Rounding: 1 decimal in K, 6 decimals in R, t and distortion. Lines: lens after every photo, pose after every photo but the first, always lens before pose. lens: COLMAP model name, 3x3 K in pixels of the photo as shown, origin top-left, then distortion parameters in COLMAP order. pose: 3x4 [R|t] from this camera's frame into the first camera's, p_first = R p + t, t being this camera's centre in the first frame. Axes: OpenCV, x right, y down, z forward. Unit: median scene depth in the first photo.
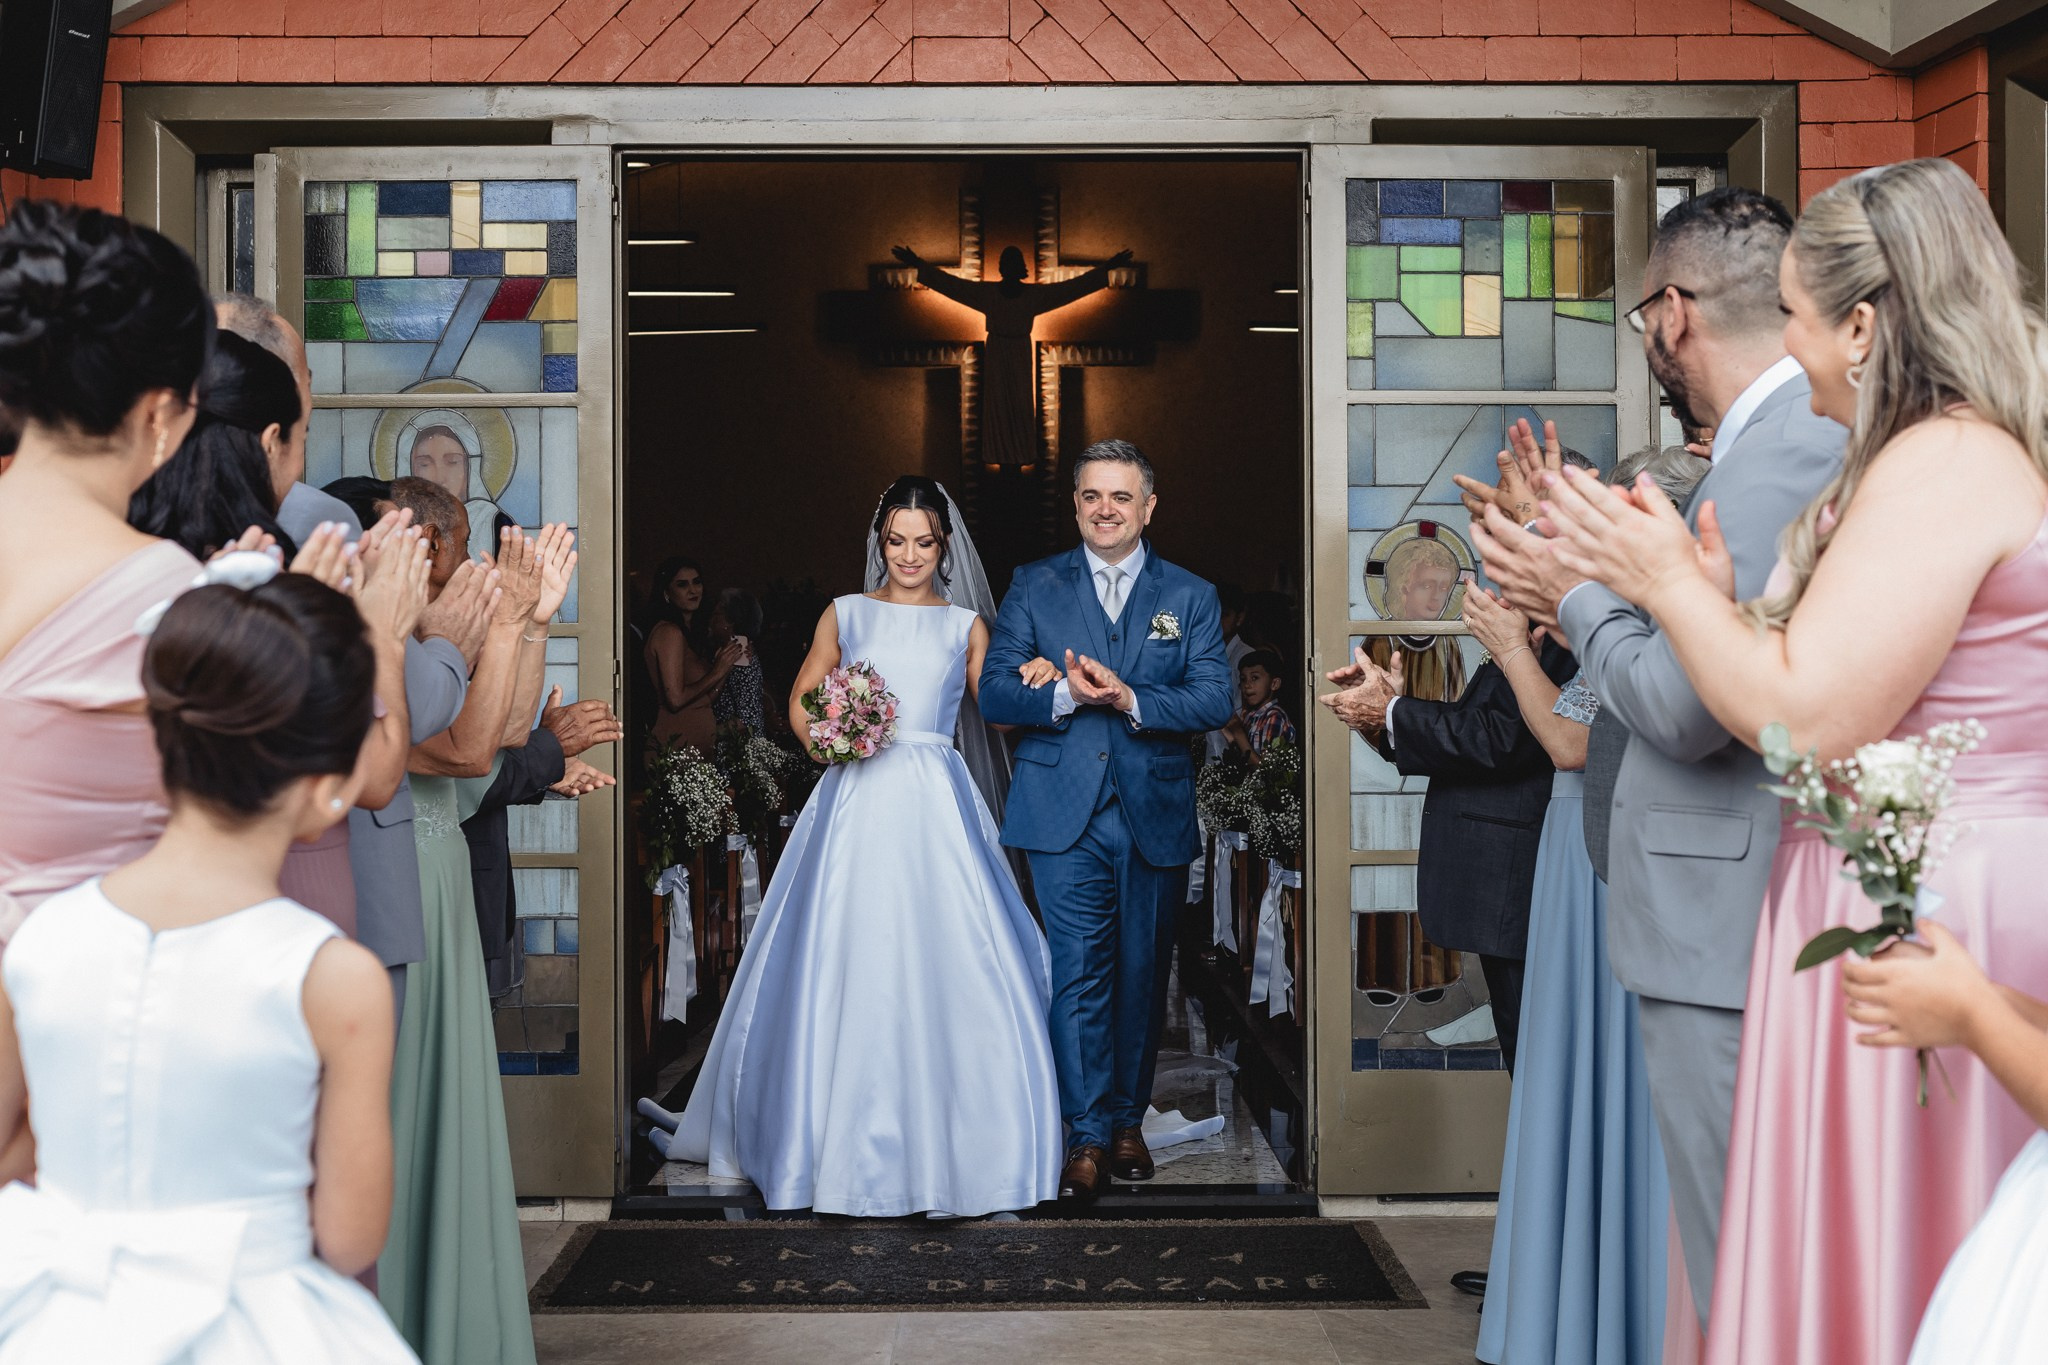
lens RADIAL K [[3027.8, 0, 1024.0], [0, 3027.8, 682.5], [0, 0, 1]] dist [-0.023147, 0.001262]
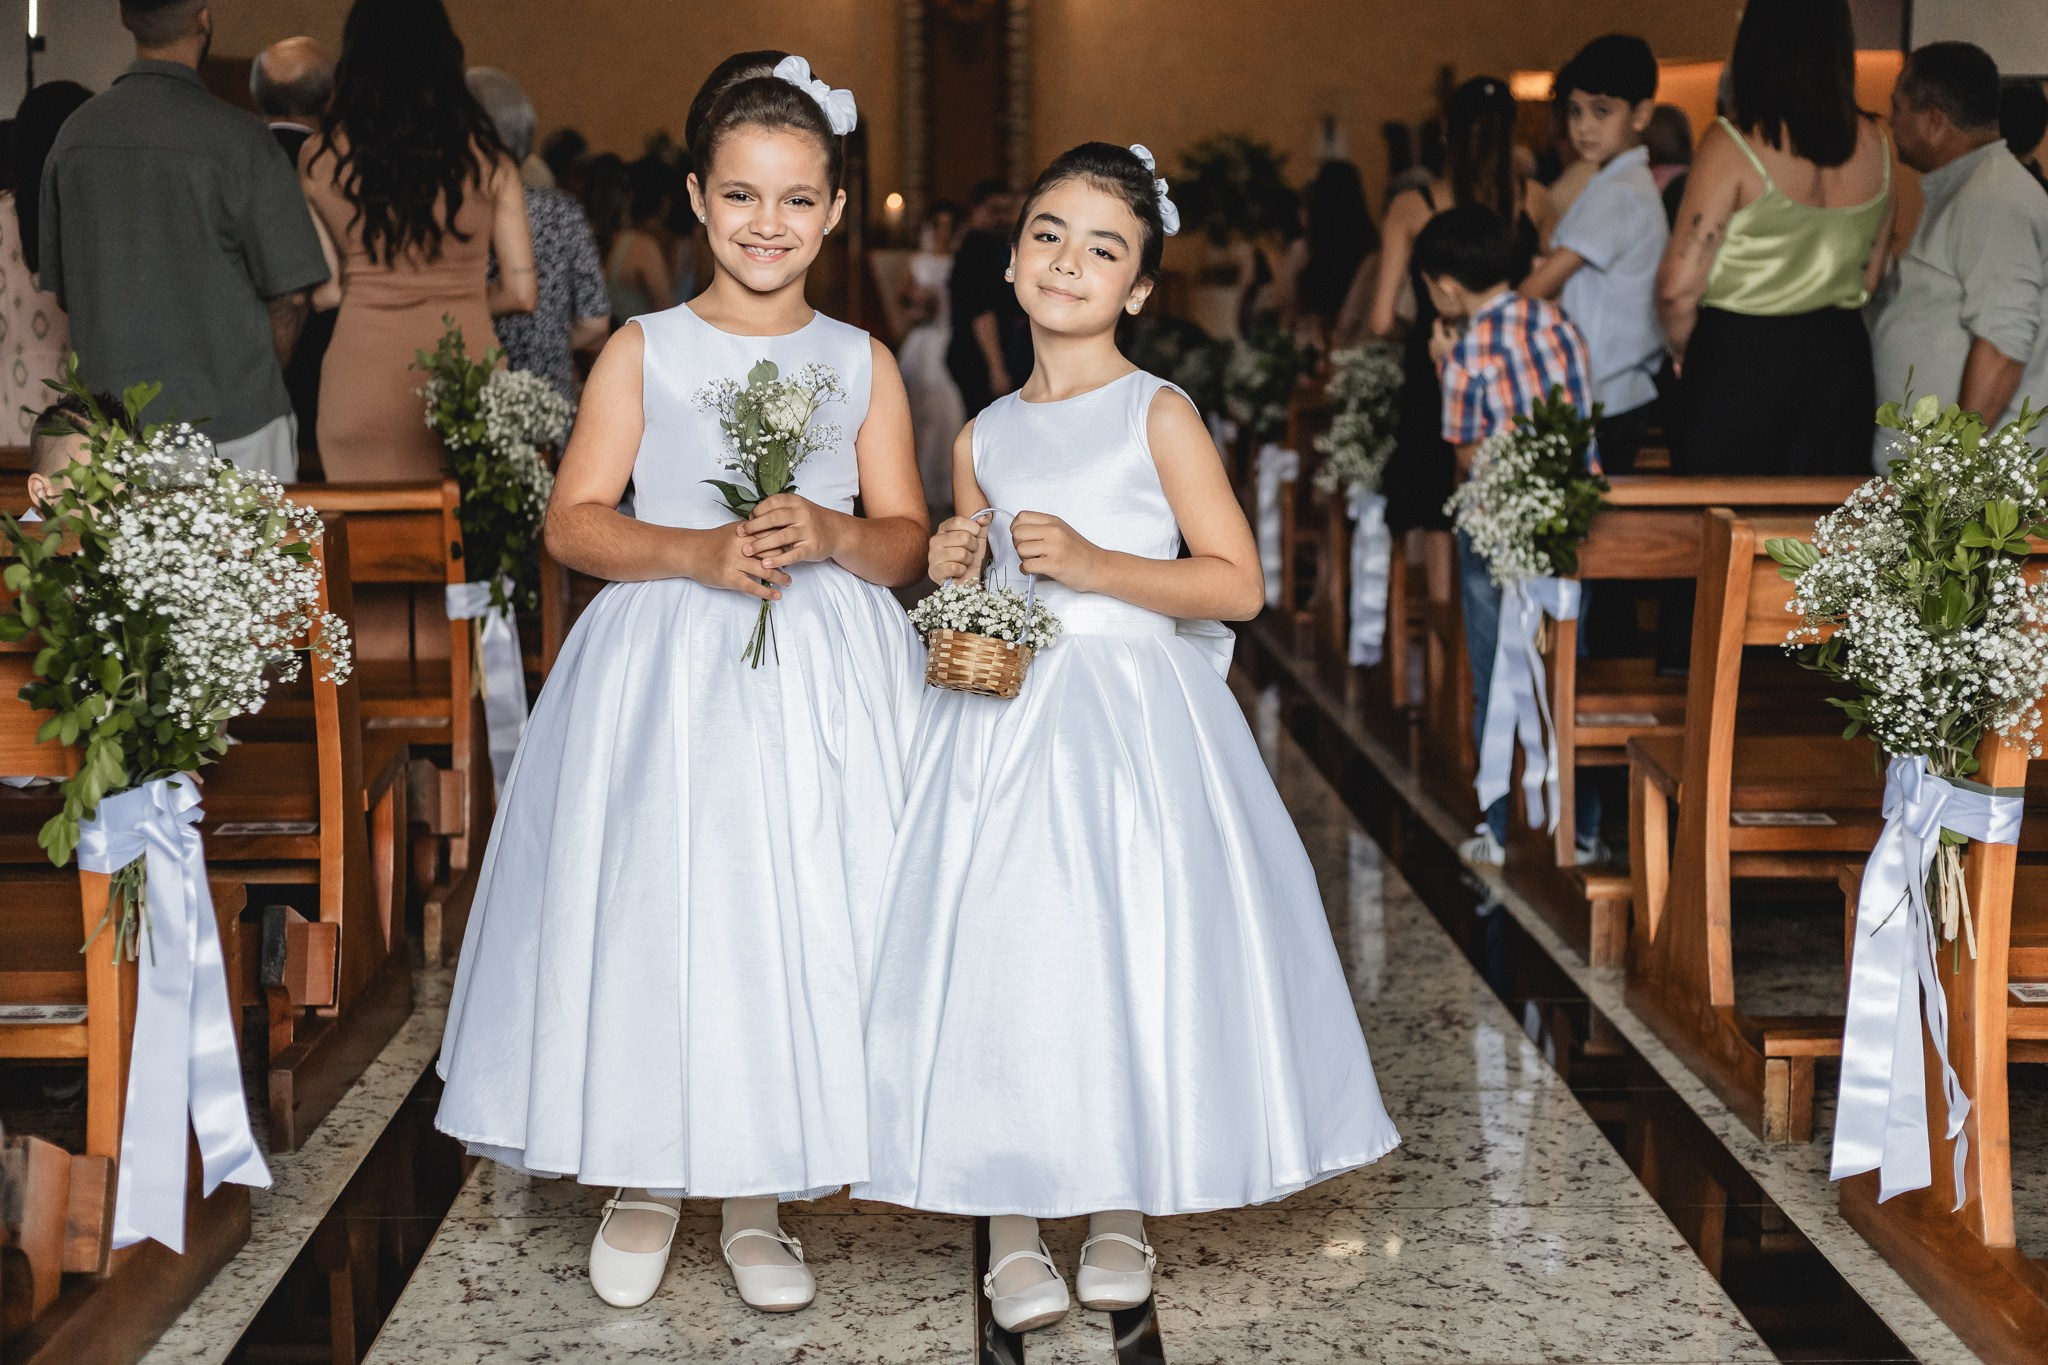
lens RADIAL K [[3027.8, 0, 1024.0], [0, 3027.8, 682.5], [0, 0, 1]] dist [-0.023147, 0.001262]
pose [[0.999689, 0.000554, 0.024915, -0.022800], [-0.003848, 0.991195, 0.132354, 0.004382], [-0.024622, -0.132409, 0.990889, 0.550114]]
